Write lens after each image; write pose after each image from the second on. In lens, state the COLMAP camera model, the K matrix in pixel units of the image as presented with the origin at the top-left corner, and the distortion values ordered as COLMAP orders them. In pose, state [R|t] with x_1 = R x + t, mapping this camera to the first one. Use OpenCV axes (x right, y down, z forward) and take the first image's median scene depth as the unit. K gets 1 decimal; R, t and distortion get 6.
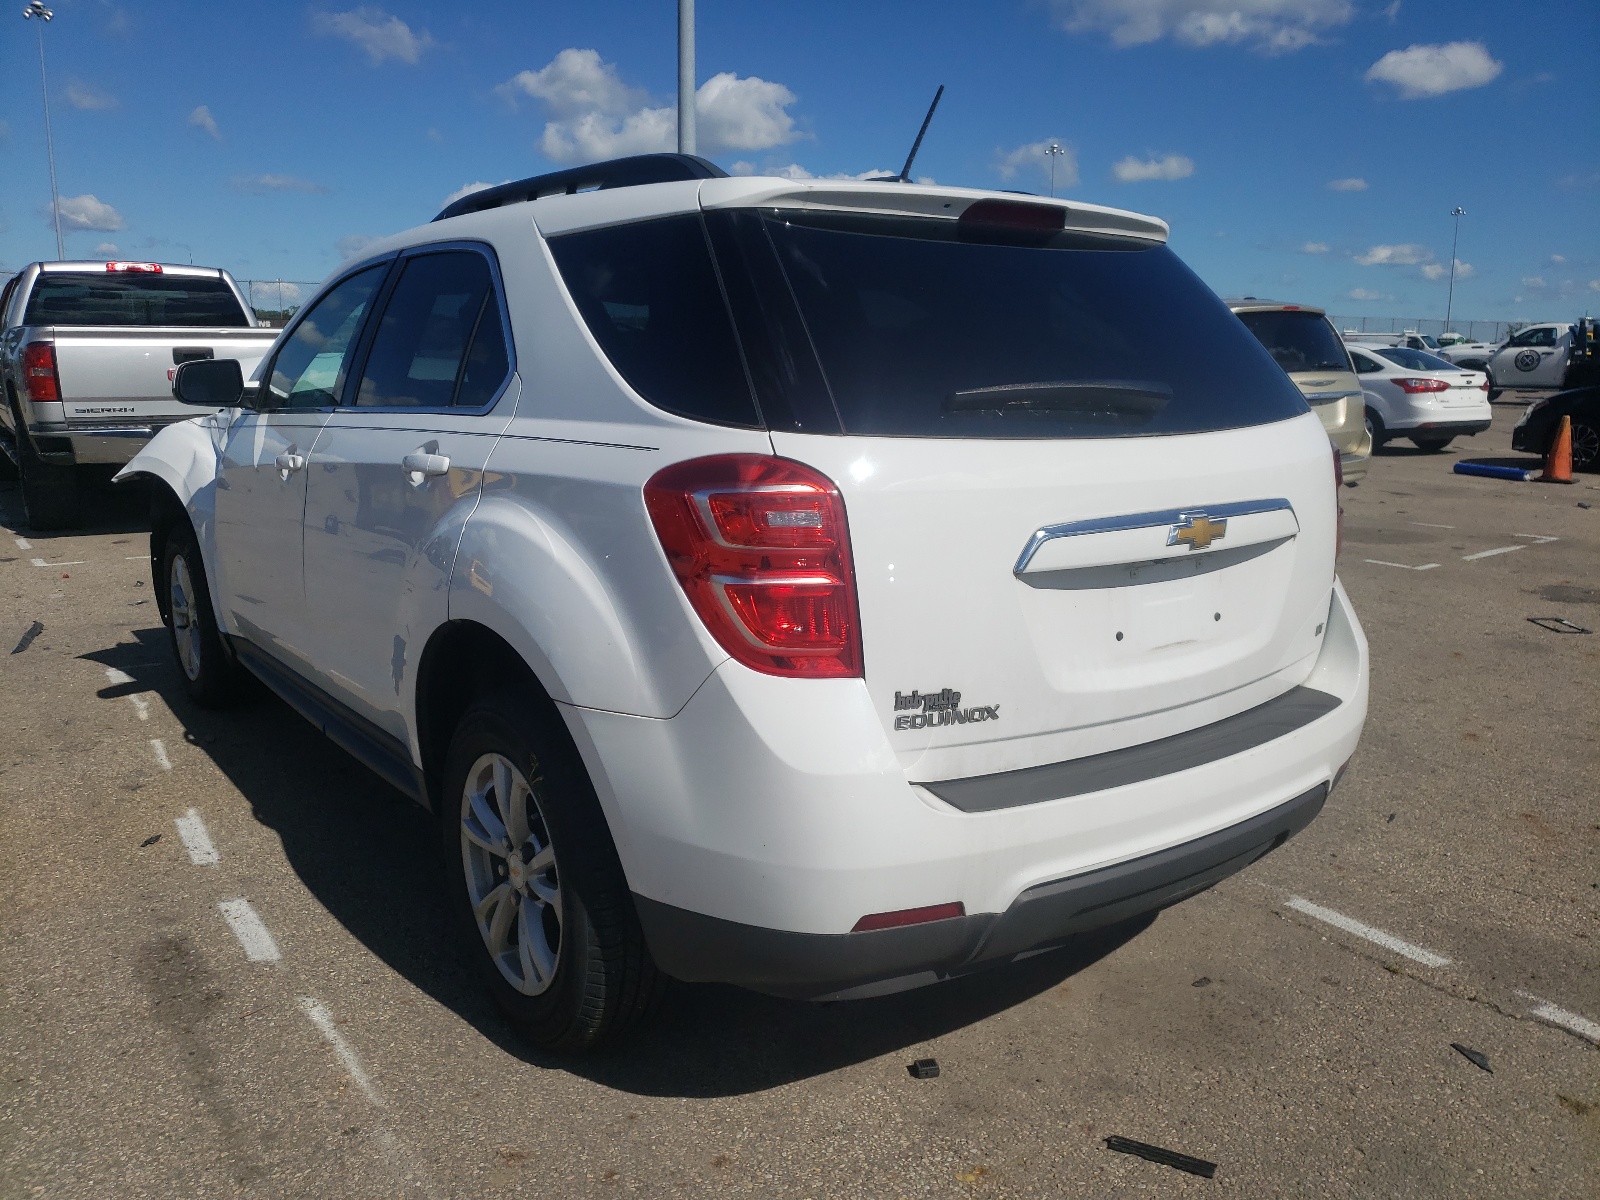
lens RADIAL K [[1252.6, 0, 845.1], [0, 1252.6, 620.0], [0, 0, 1]] dist [0.012390, -0.003354]
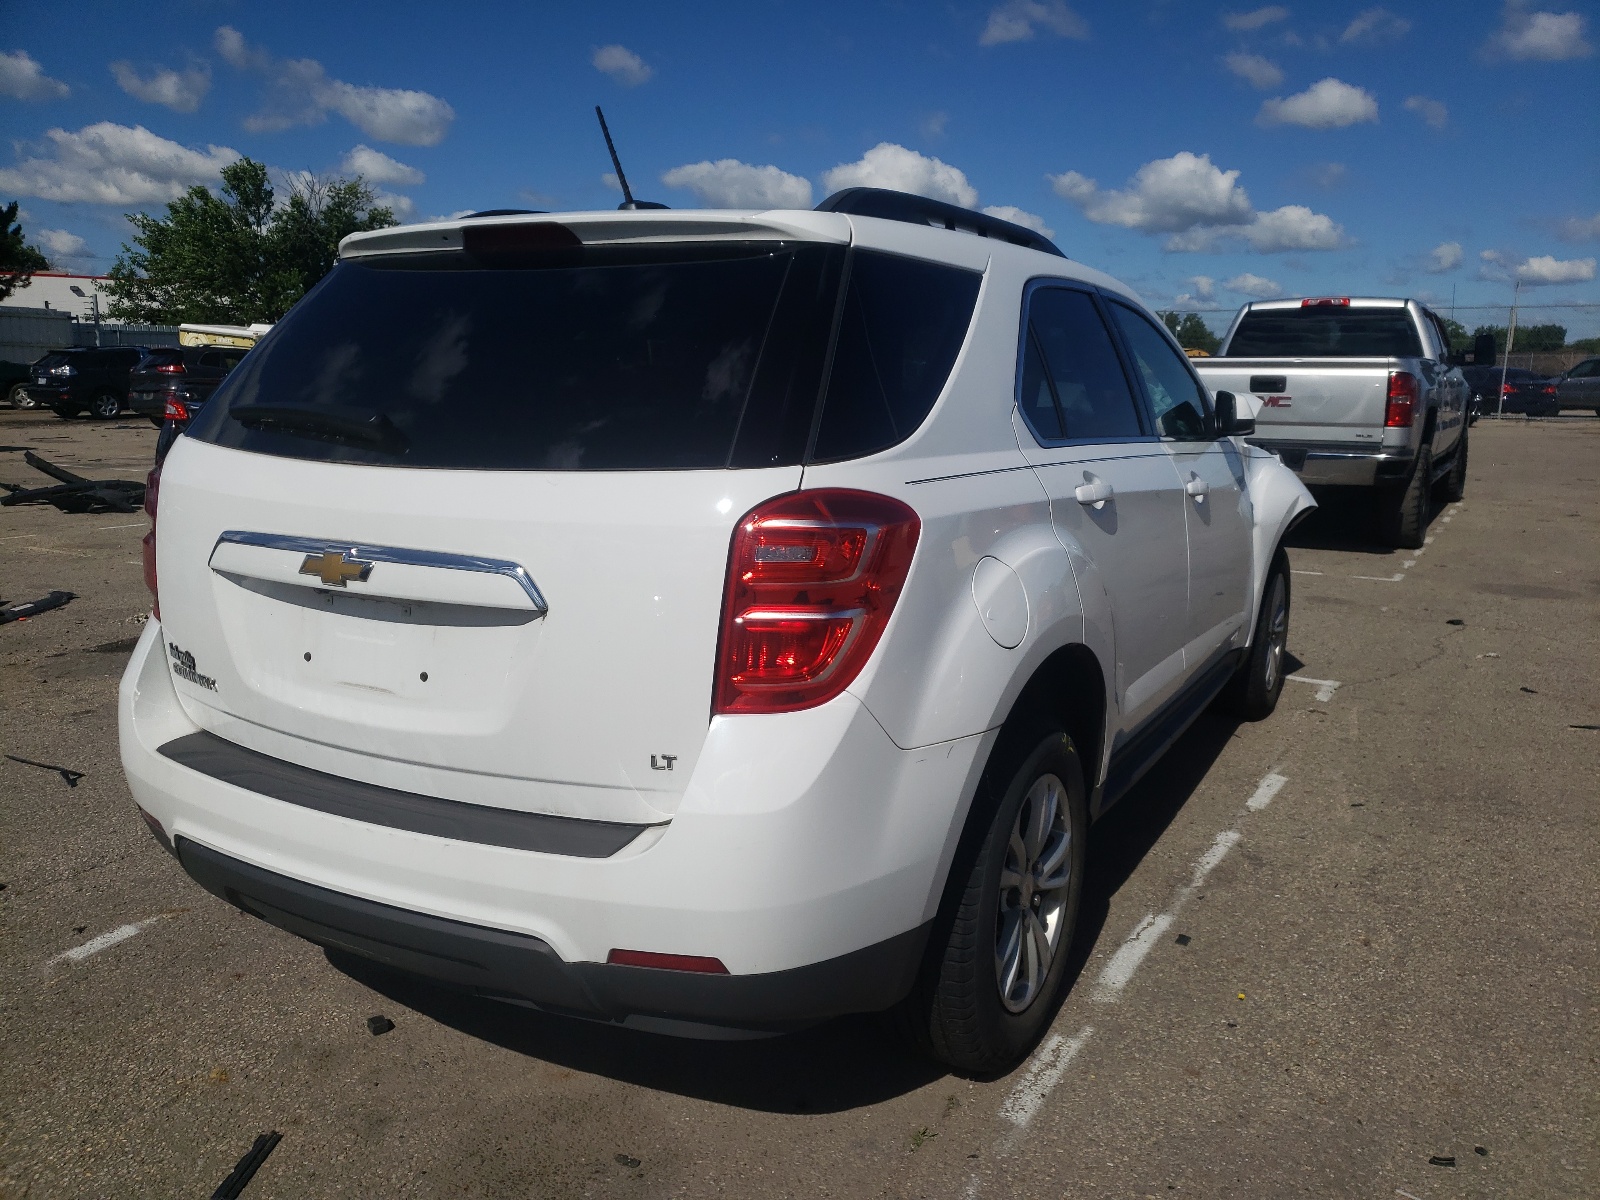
lens RADIAL K [[1252.6, 0, 845.1], [0, 1252.6, 620.0], [0, 0, 1]] dist [0.012390, -0.003354]
pose [[0.400396, 0.177891, -0.898909, 1.016170], [-0.198143, 0.974575, 0.104607, -0.162536], [0.894663, 0.136229, 0.425464, 0.747165]]
